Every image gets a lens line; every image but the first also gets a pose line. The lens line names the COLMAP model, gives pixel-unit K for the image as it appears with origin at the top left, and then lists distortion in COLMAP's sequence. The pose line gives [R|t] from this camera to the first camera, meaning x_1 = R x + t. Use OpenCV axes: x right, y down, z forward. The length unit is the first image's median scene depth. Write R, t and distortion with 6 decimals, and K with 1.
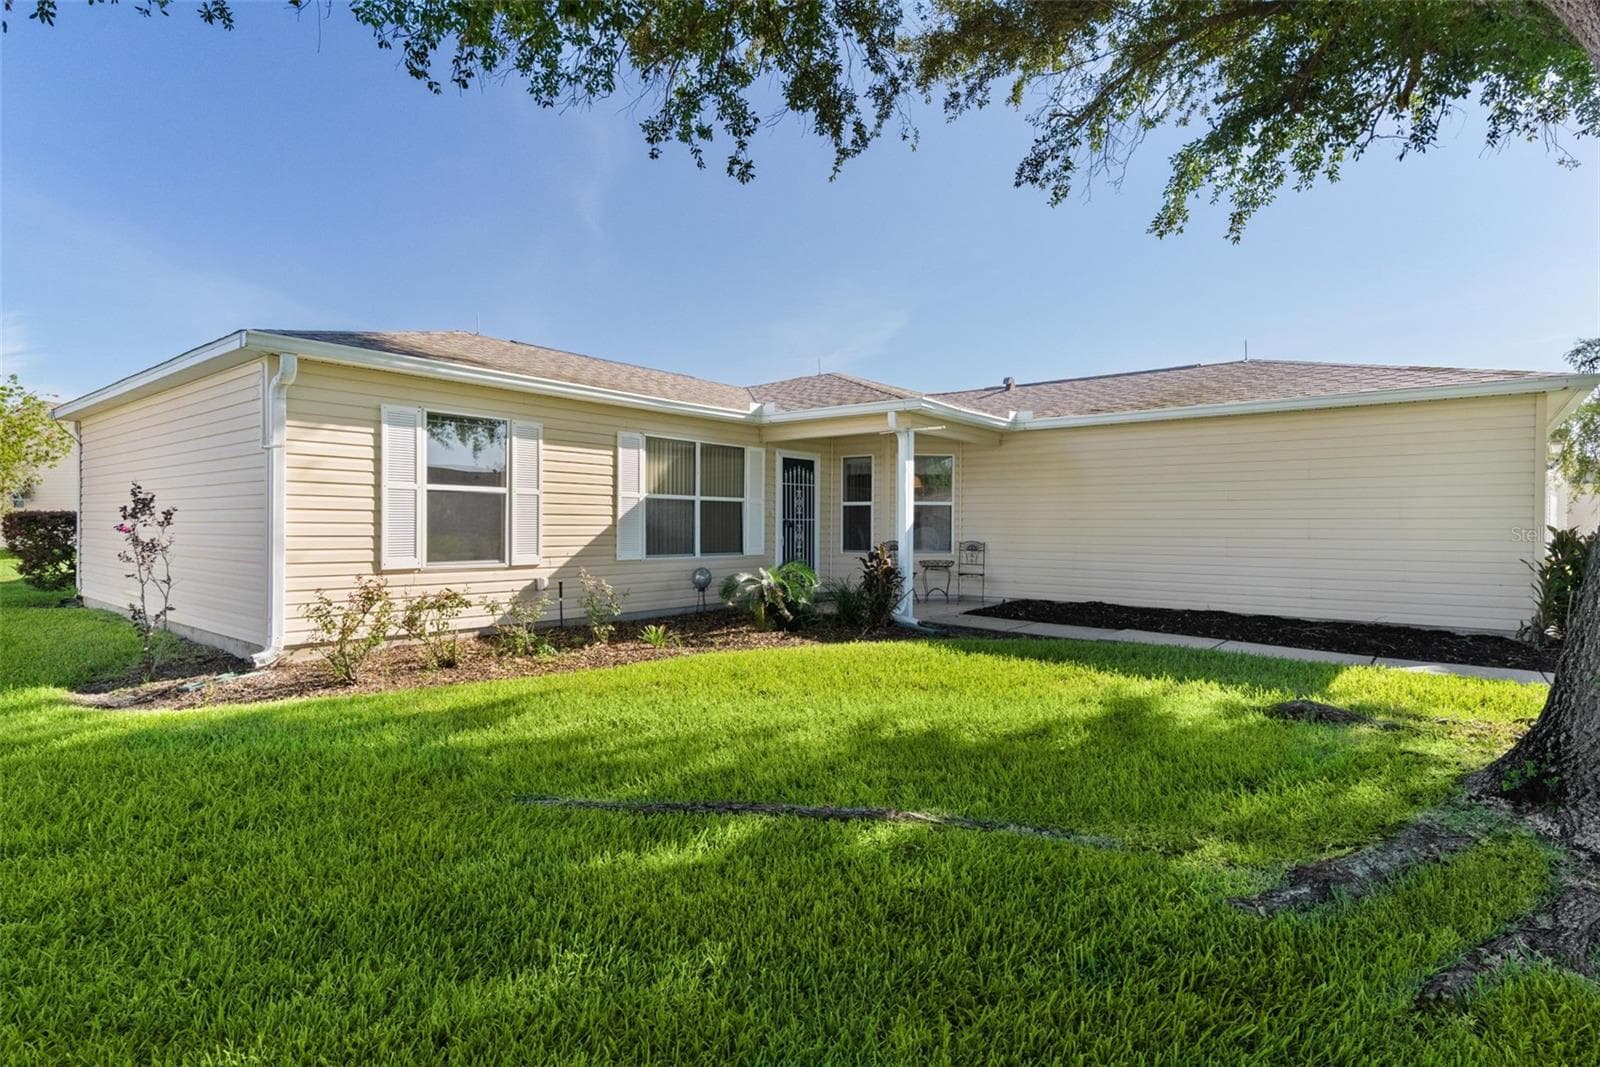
lens RADIAL K [[826.3, 0, 800.0], [0, 826.3, 533.5], [0, 0, 1]] dist [0.002078, 0.000521]
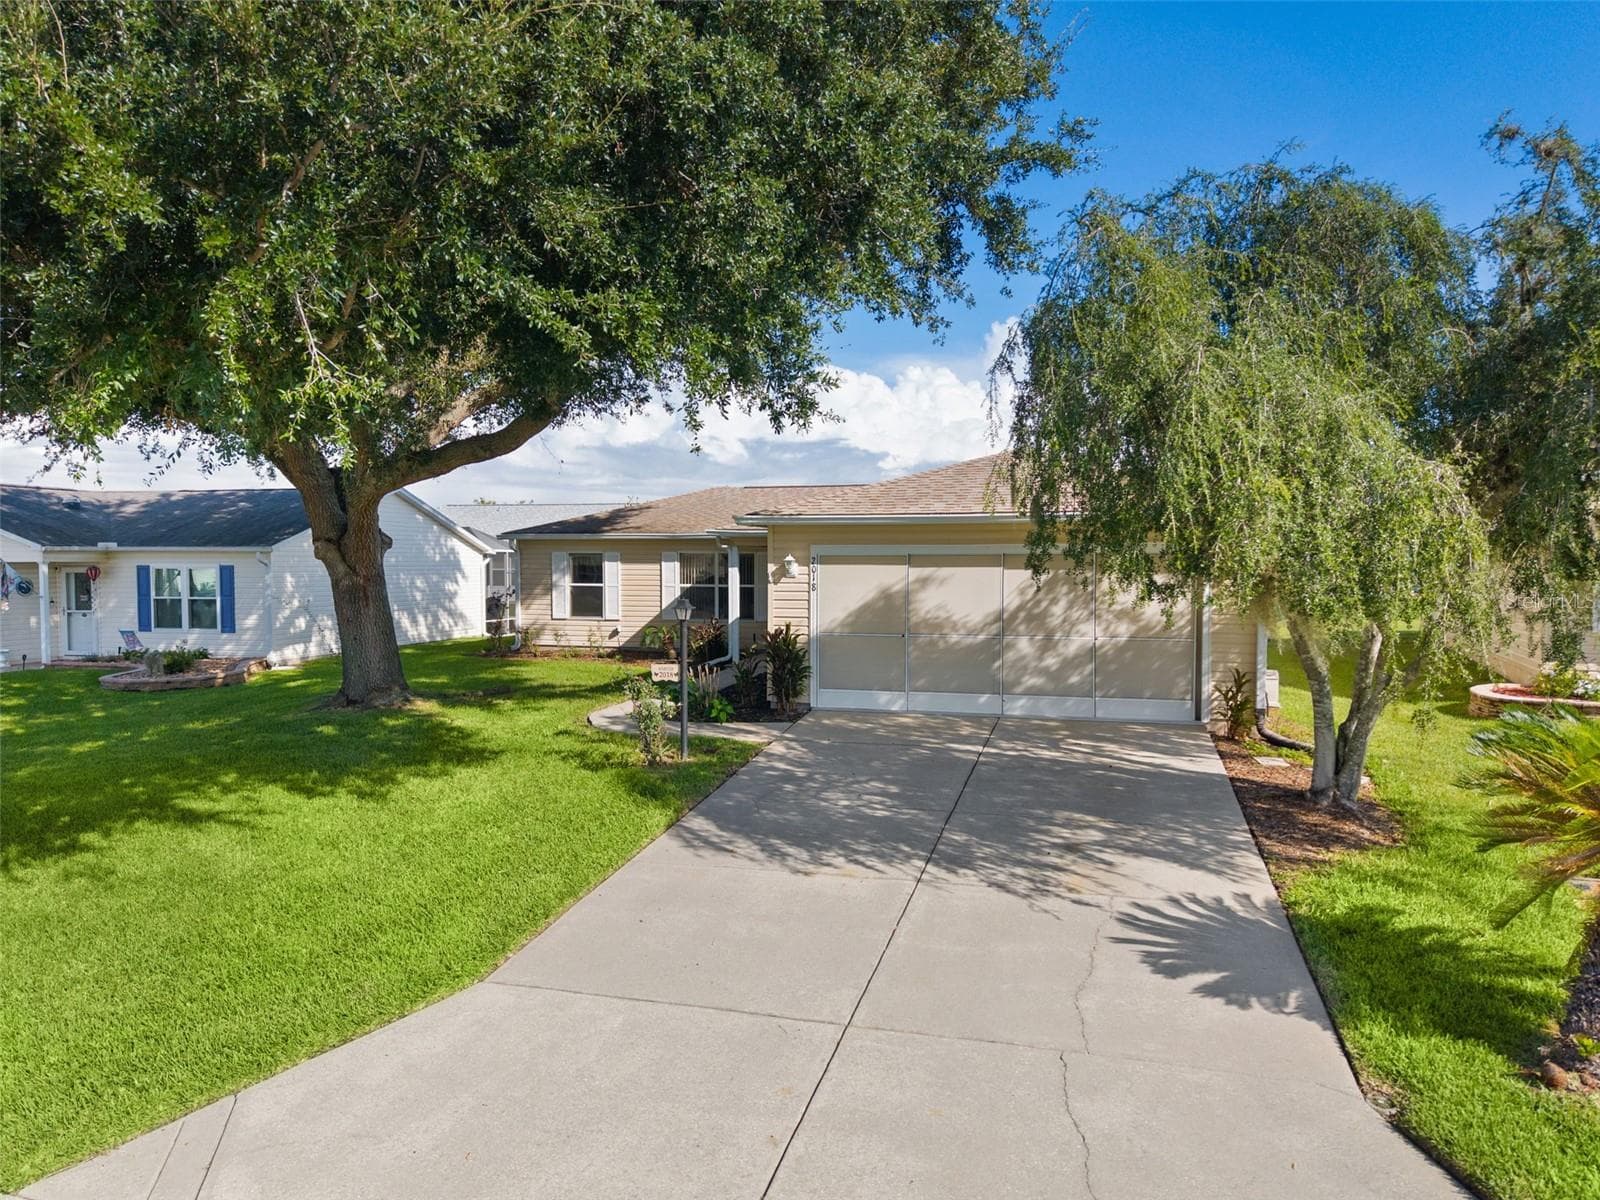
lens RADIAL K [[1081.7, 0, 804.3], [0, 1081.7, 608.2], [0, 0, 1]] dist [0.022652, -0.022059]
pose [[0.384679, 0.032344, -0.922484, 2.206823], [-0.010302, 0.999474, 0.030747, -0.075193], [0.922993, -0.002324, 0.384810, 0.347777]]
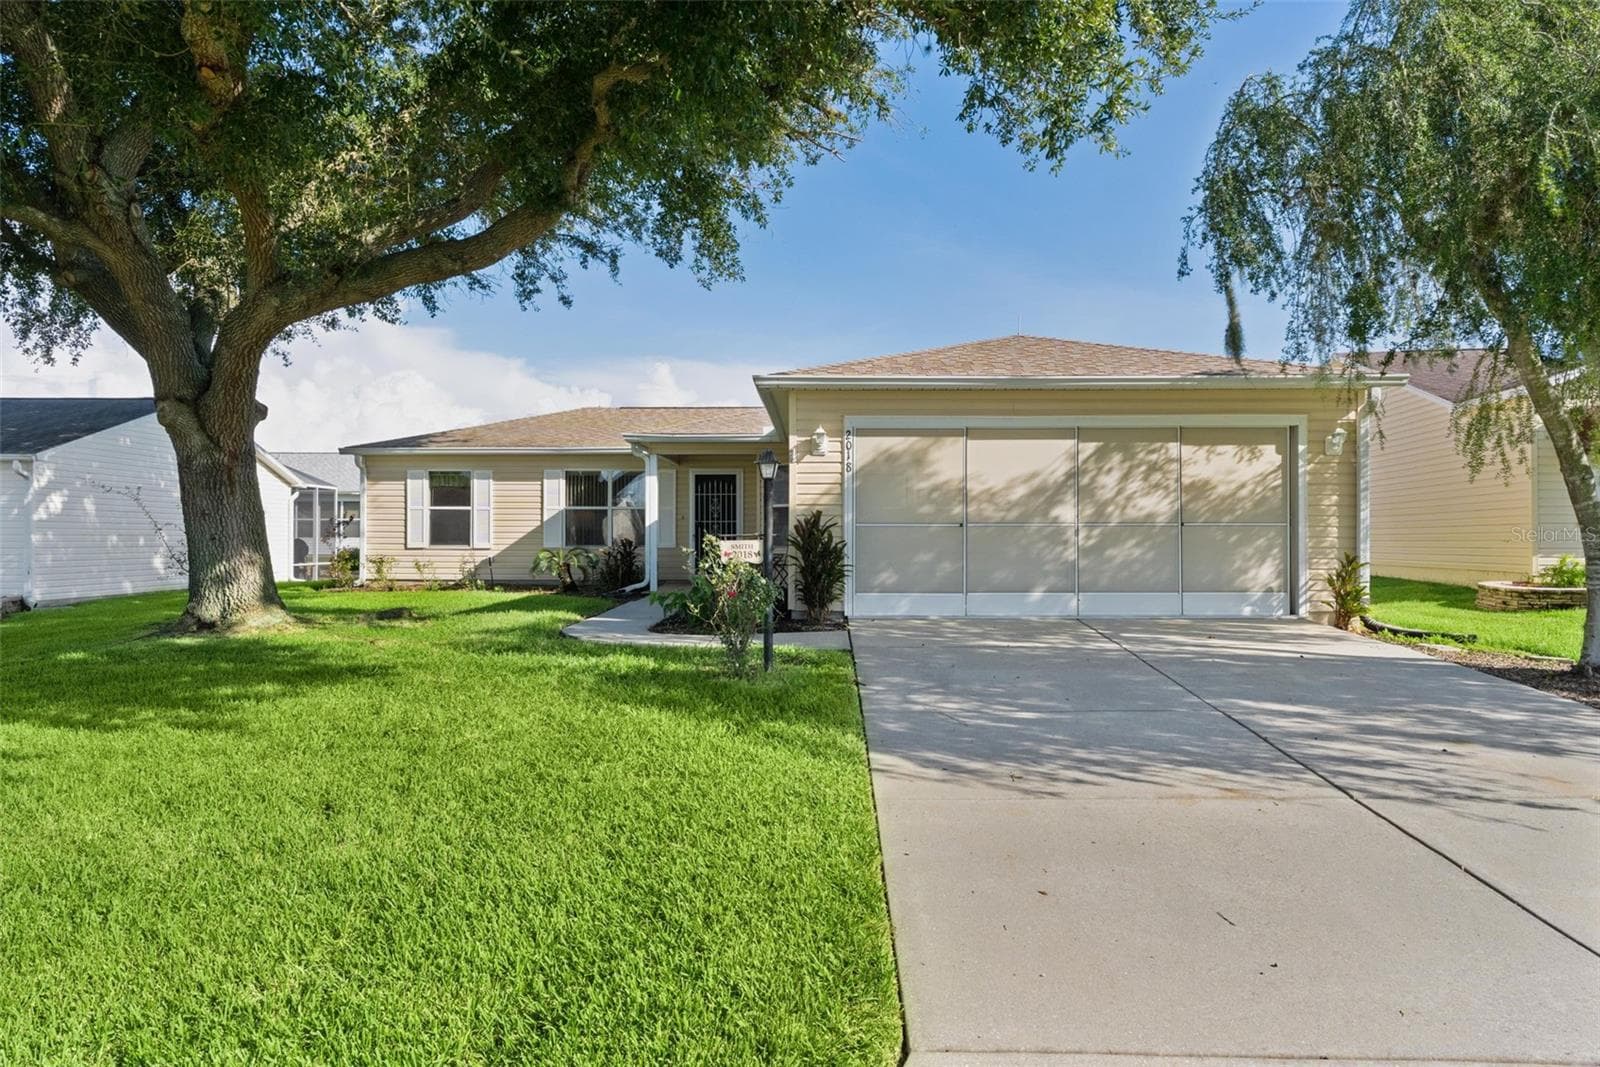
lens RADIAL K [[1008.3, 0, 800.0], [0, 1008.3, 533.5], [0, 0, 1]] dist [-0.007490, 0.001619]
pose [[0.596388, -0.011218, -0.802618, 1.710167], [-0.007496, 0.999781, -0.019543, 0.039953], [0.802661, 0.017672, 0.596173, 0.210147]]
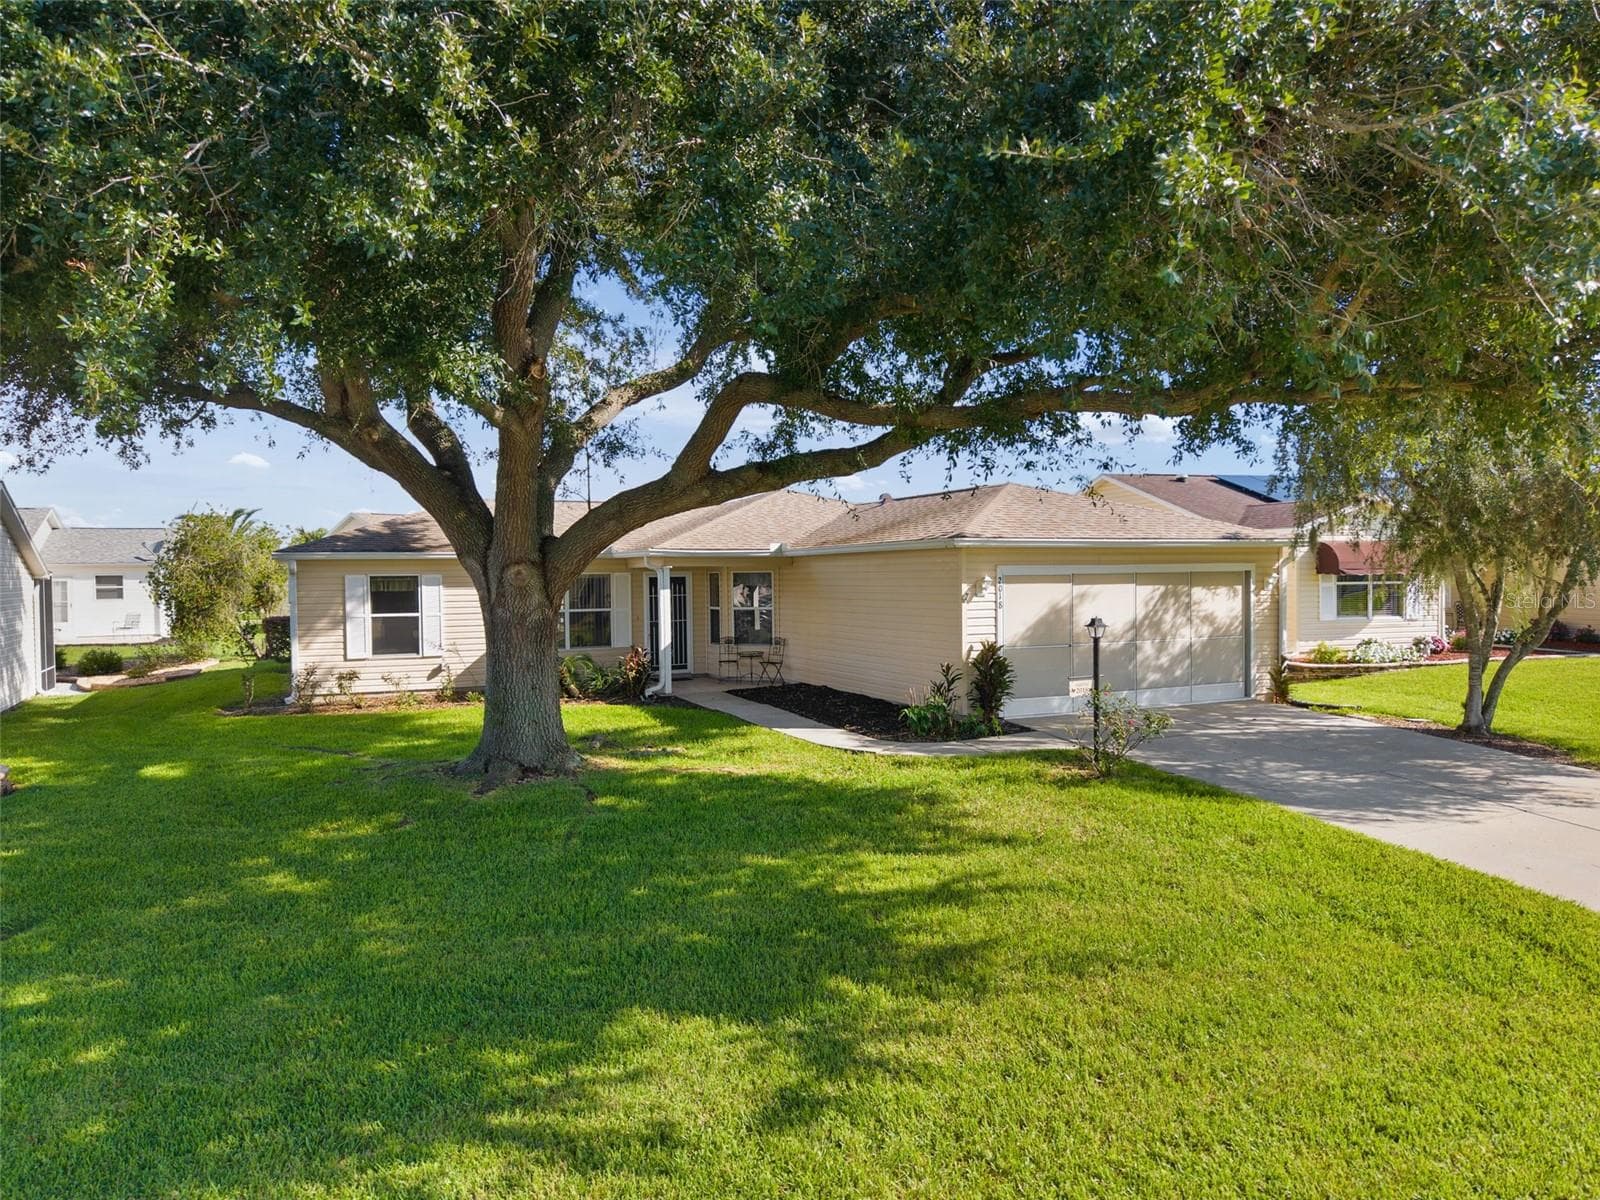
lens RADIAL K [[1081.7, 0, 804.3], [0, 1081.7, 608.2], [0, 0, 1]] dist [0.022652, -0.022059]
pose [[0.890627, -0.003213, -0.454724, 1.296280], [0.011712, 0.999805, 0.015876, -0.082975], [0.454584, -0.019465, 0.890491, -0.642564]]
